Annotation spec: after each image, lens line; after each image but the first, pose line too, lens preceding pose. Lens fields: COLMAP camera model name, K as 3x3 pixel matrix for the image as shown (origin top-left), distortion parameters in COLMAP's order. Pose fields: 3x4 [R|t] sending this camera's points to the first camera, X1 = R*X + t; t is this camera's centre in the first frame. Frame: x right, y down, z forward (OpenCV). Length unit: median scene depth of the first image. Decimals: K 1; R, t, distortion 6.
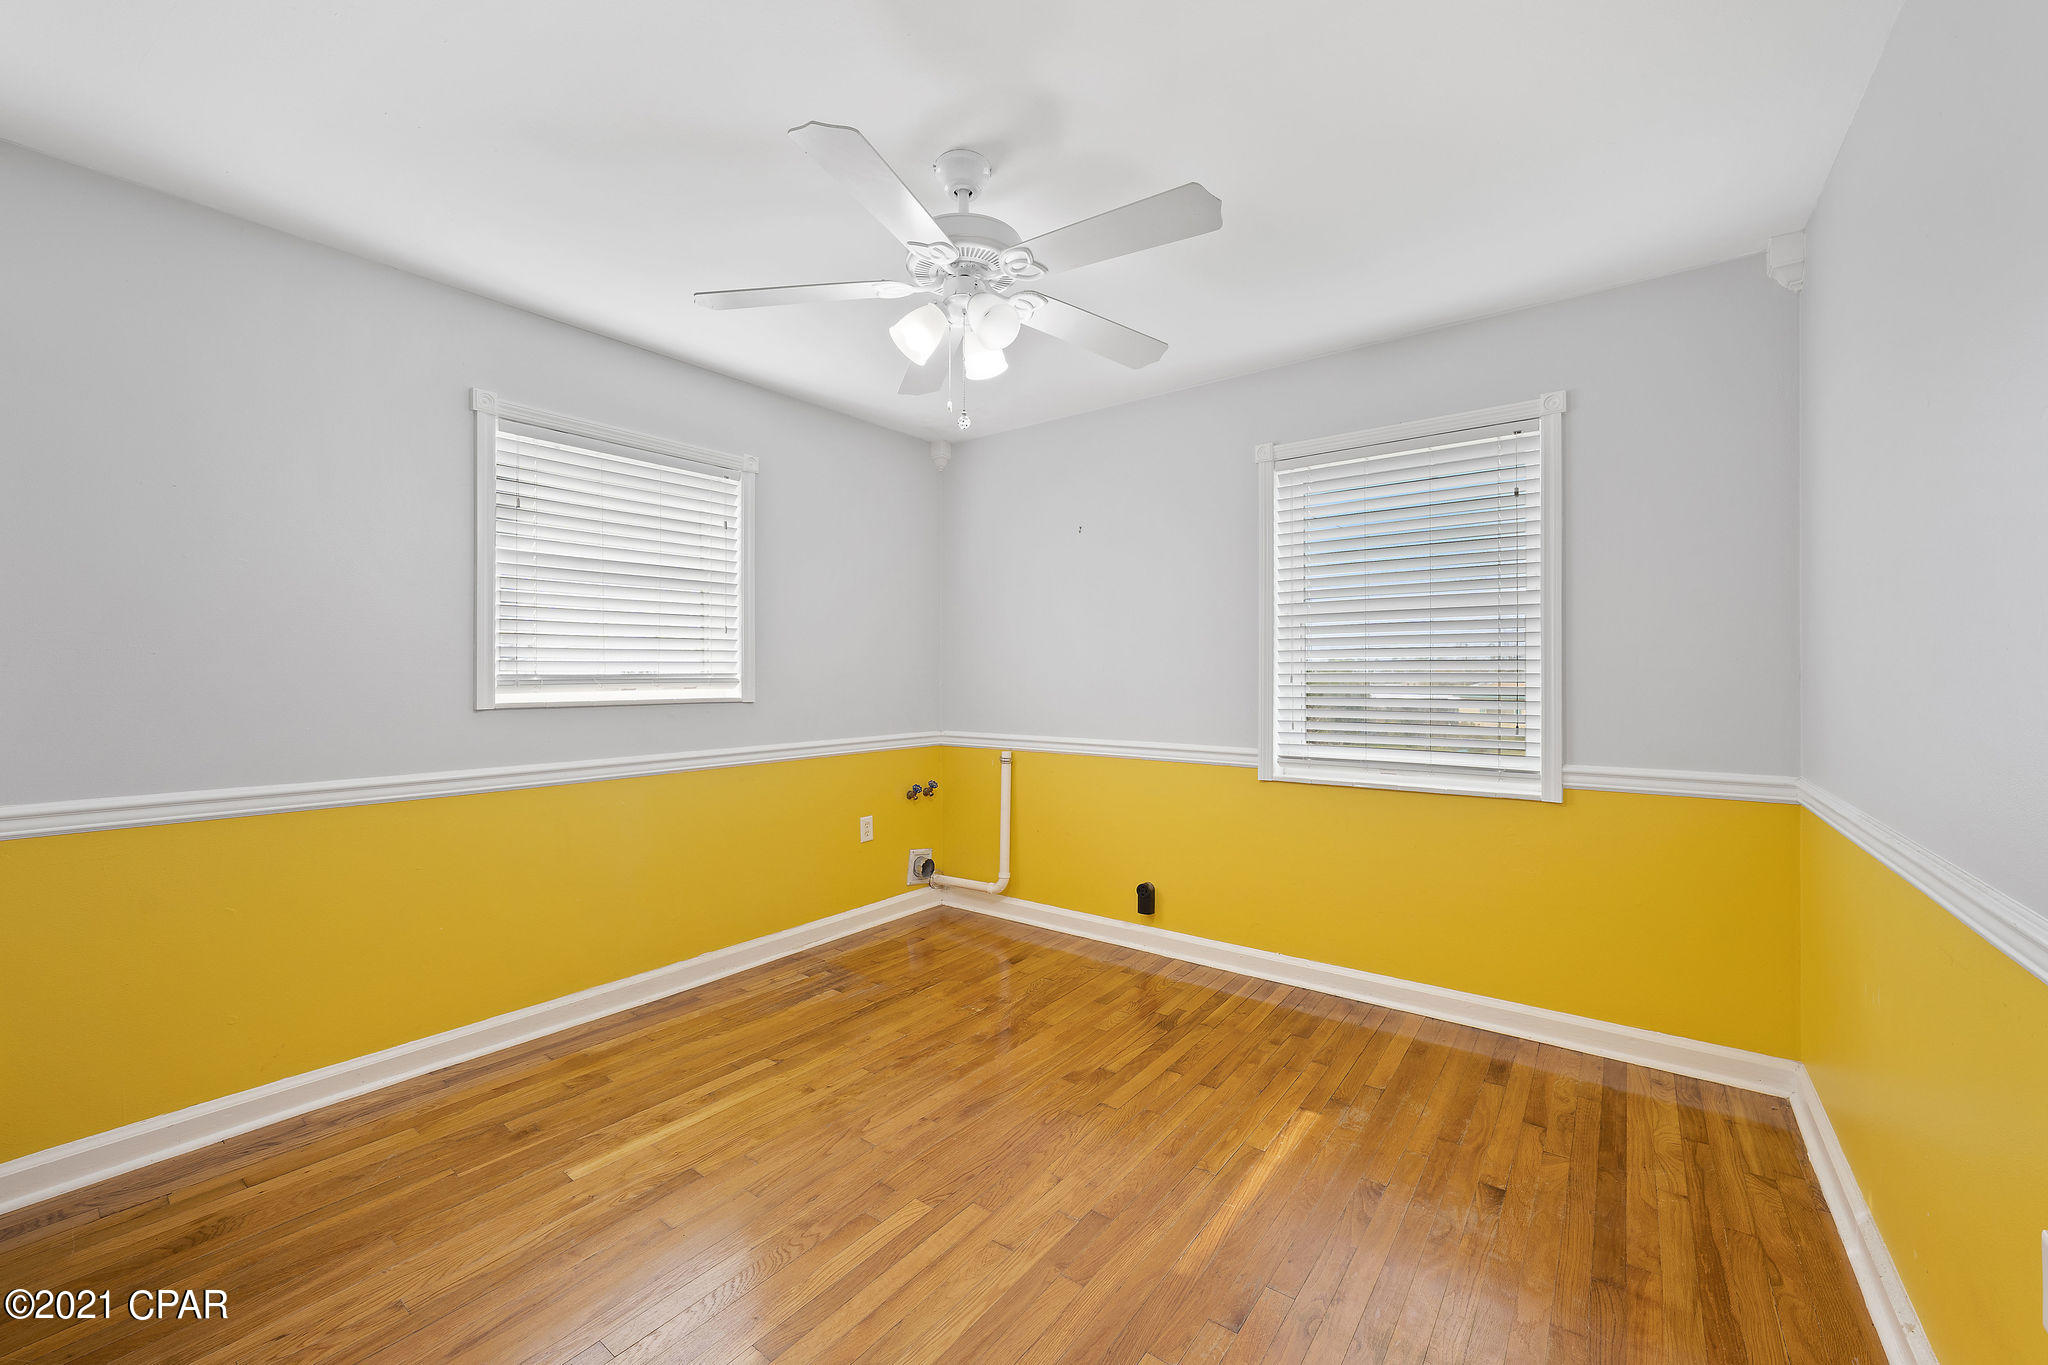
lens RADIAL K [[795.6, 0, 1023.7], [0, 795.6, 676.4], [0, 0, 1]] dist [-0.007063, 0.000165]
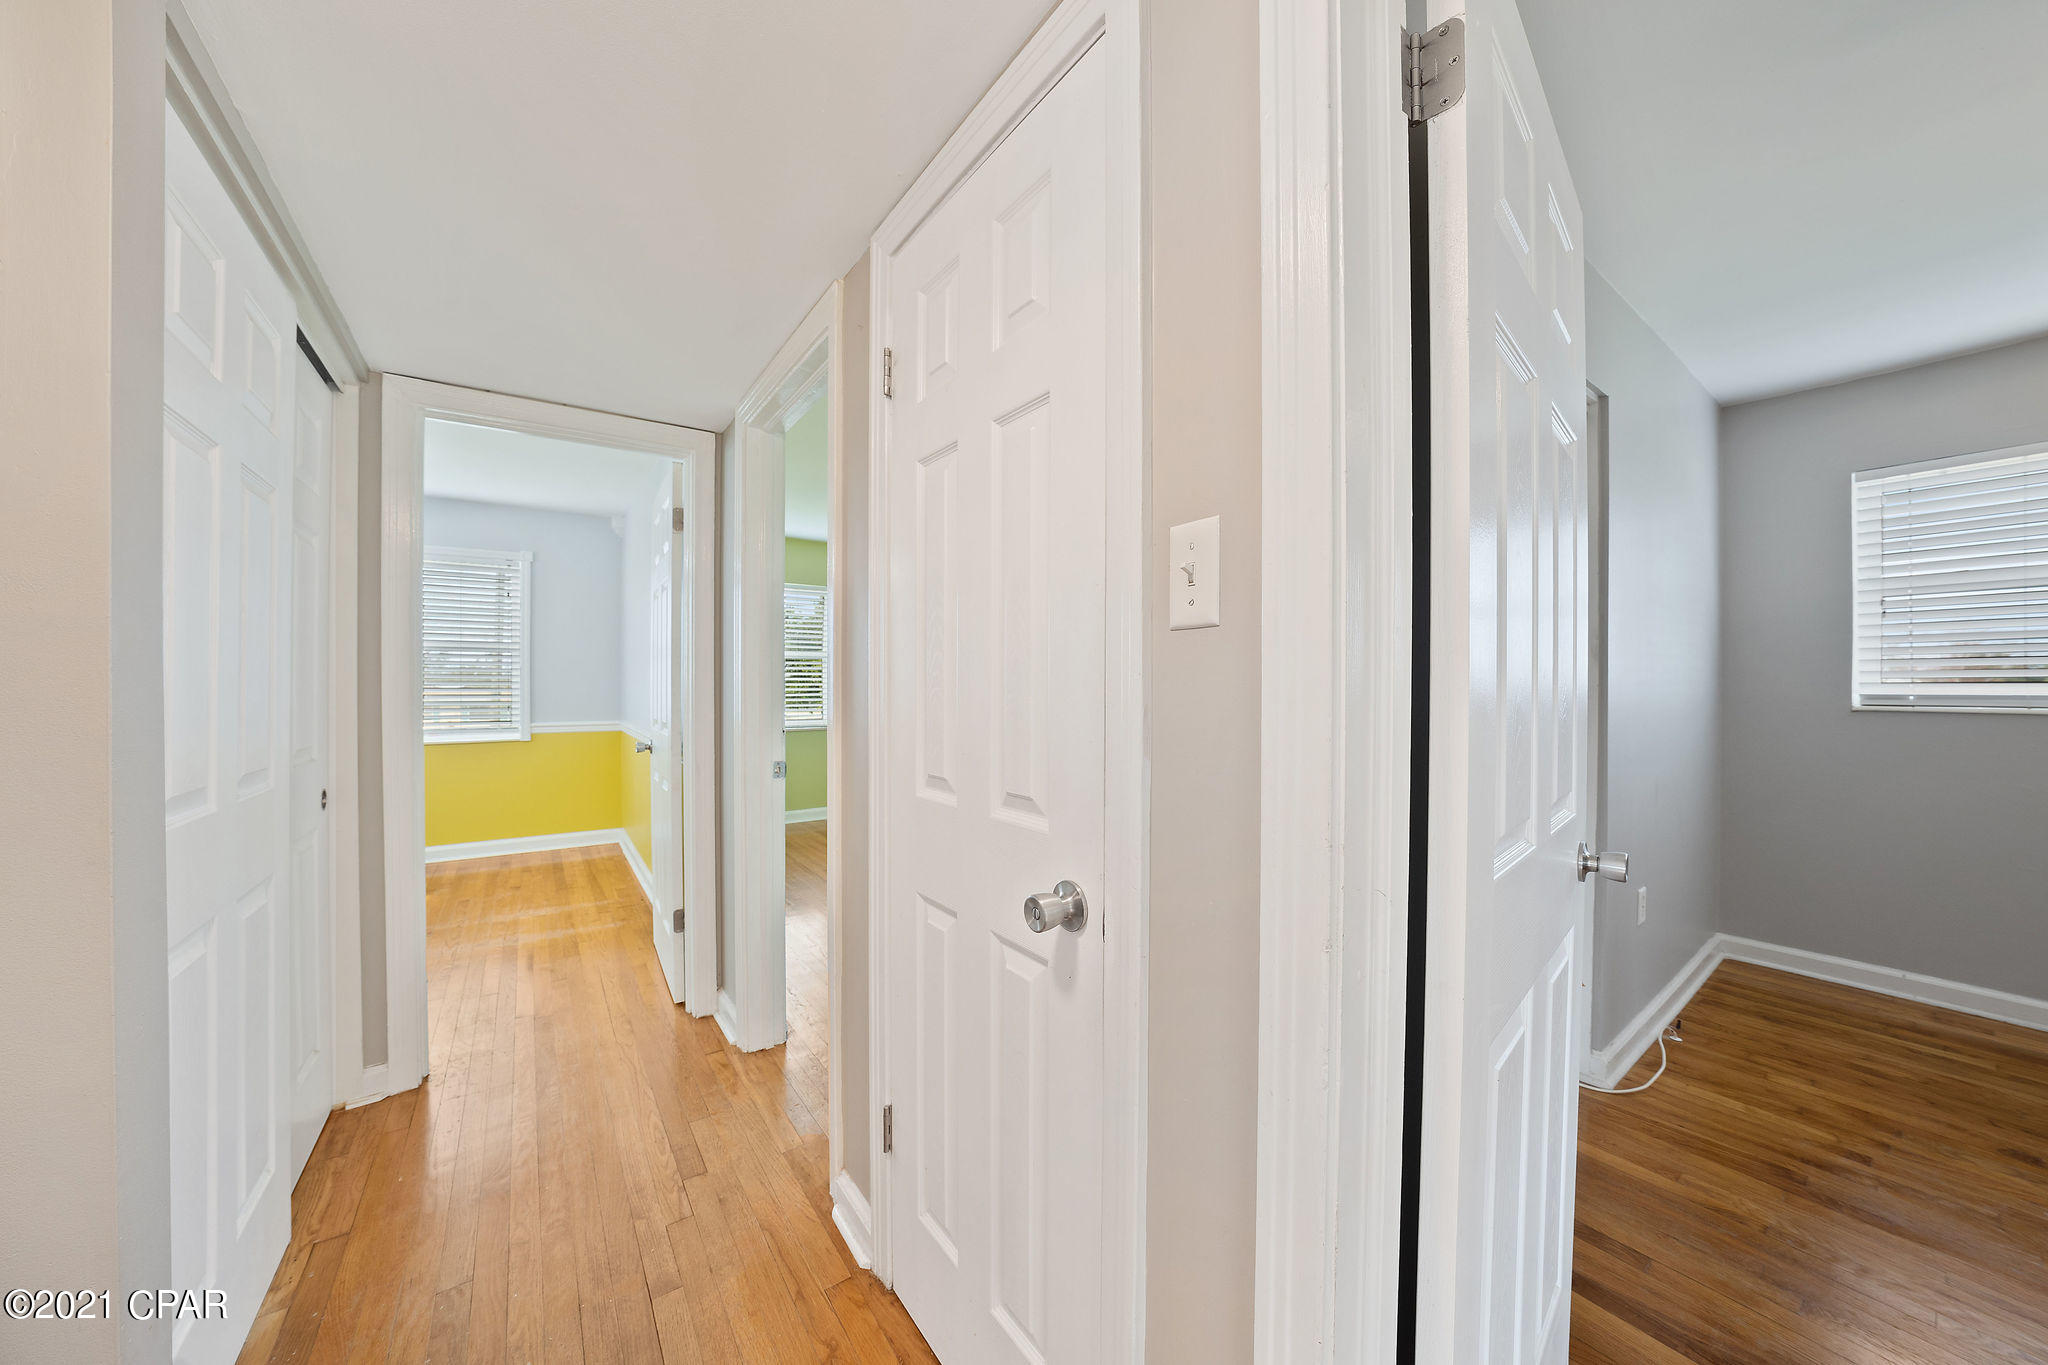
lens RADIAL K [[694.4, 0, 1027.3], [0, 694.4, 695.0], [0, 0, 1]] dist [-0.009176, 0.000818]
pose [[0.296036, -0.012244, 0.955098, -0.719654], [-0.003747, 0.999895, 0.013980, 0.002769], [-0.955169, -0.007718, 0.295960, -0.851355]]
